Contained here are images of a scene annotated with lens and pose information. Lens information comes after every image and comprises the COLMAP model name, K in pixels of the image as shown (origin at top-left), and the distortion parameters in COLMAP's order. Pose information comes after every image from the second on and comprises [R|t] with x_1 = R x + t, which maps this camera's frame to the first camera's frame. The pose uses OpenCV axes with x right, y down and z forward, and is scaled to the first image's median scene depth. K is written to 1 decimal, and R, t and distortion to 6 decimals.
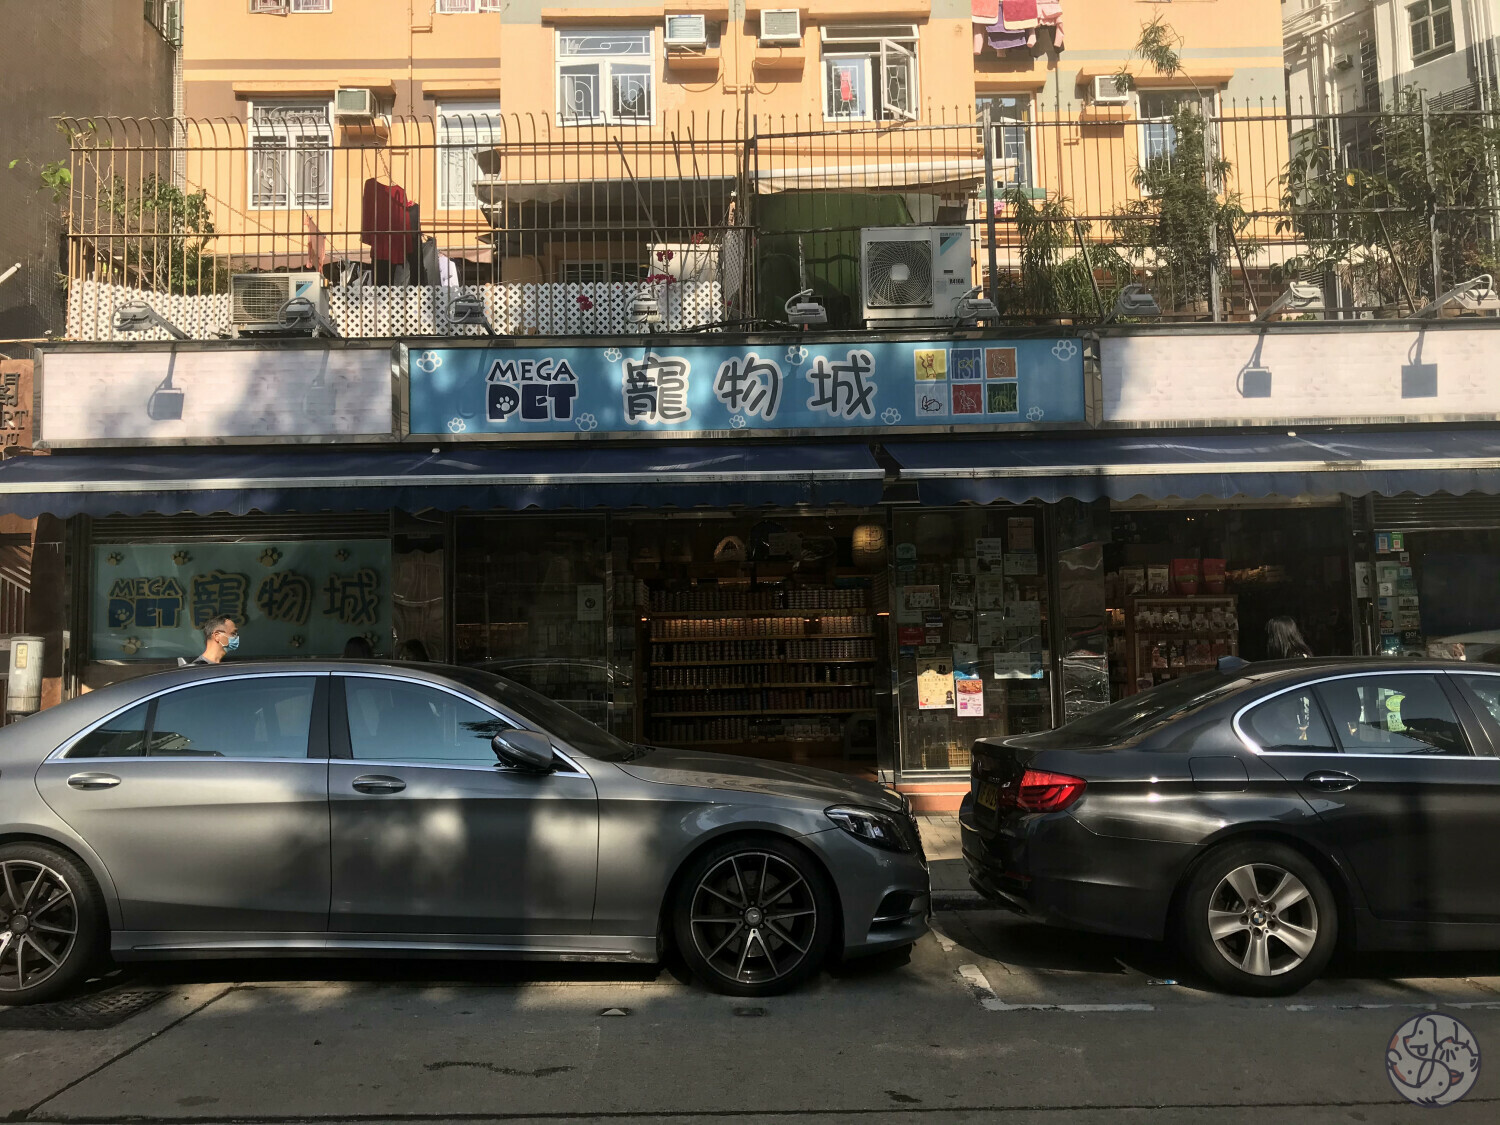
lens RADIAL K [[1349.8, 0, 751.1], [0, 1349.8, 564.4], [0, 0, 1]] dist [-0.007109, -0.009308]
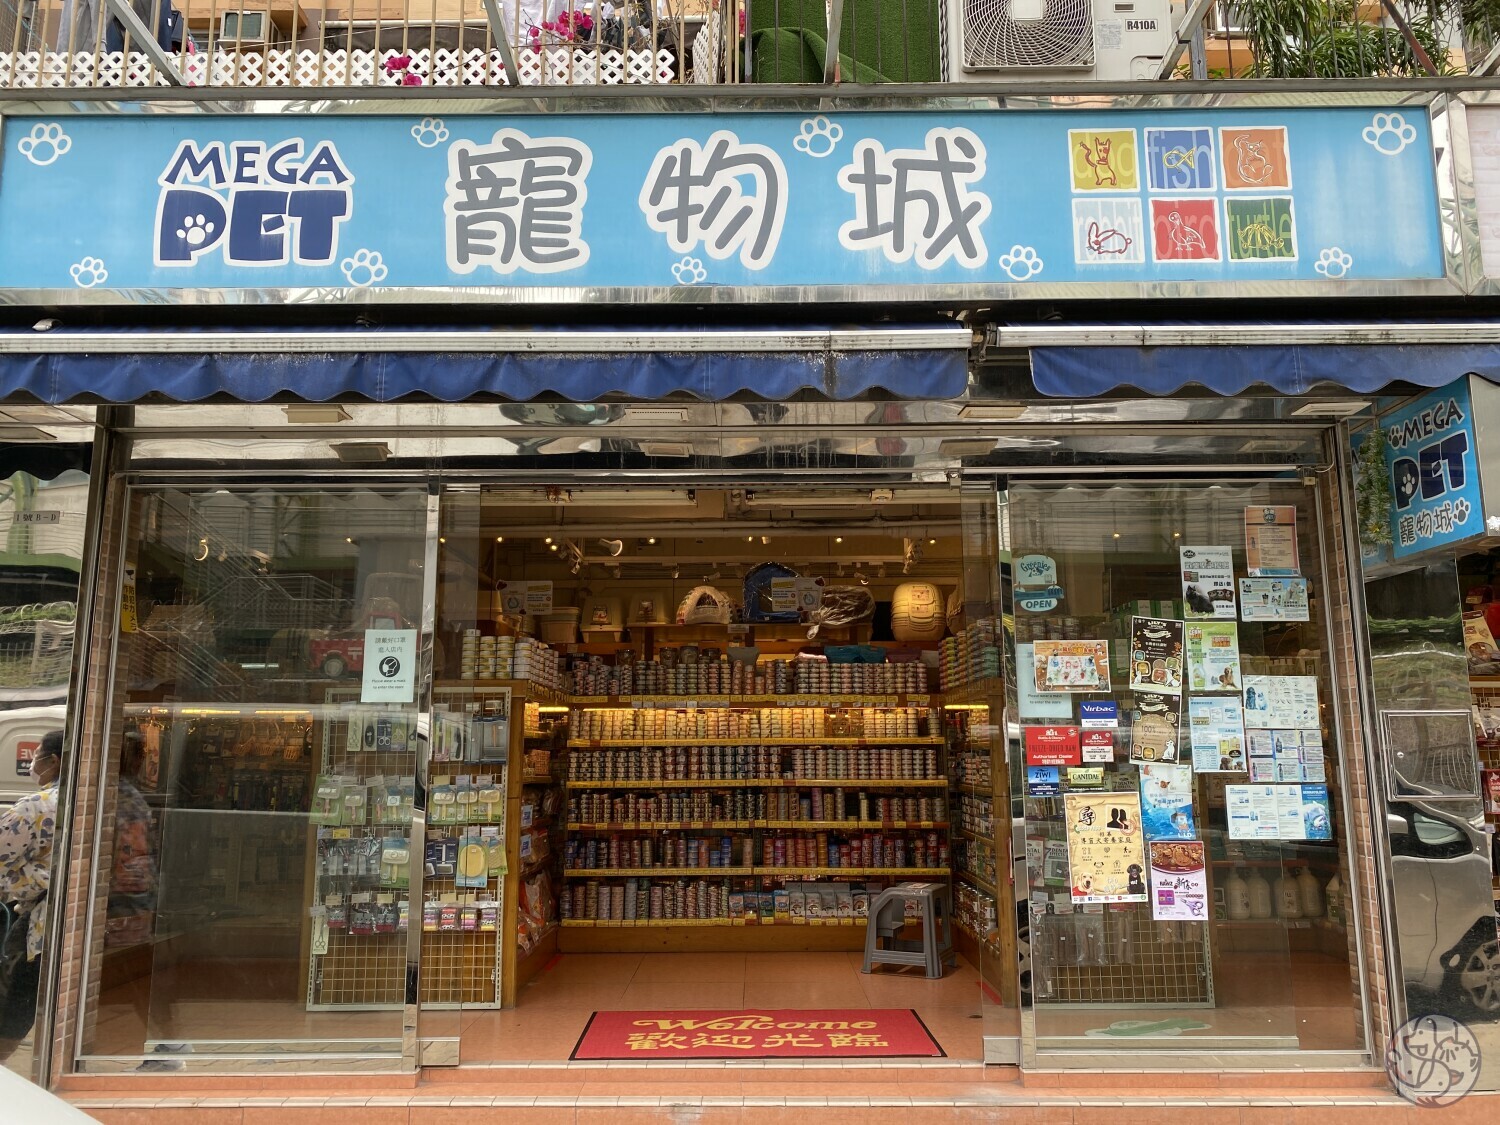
lens RADIAL K [[1299.4, 0, 760.4], [0, 1299.4, 508.9], [0, 0, 1]] dist [0.011576, -0.011499]
pose [[0.999844, 0.015067, -0.009189, 0.019564], [-0.016068, 0.992532, -0.120923, 0.028772], [0.007298, 0.121052, 0.992619, 0.562984]]
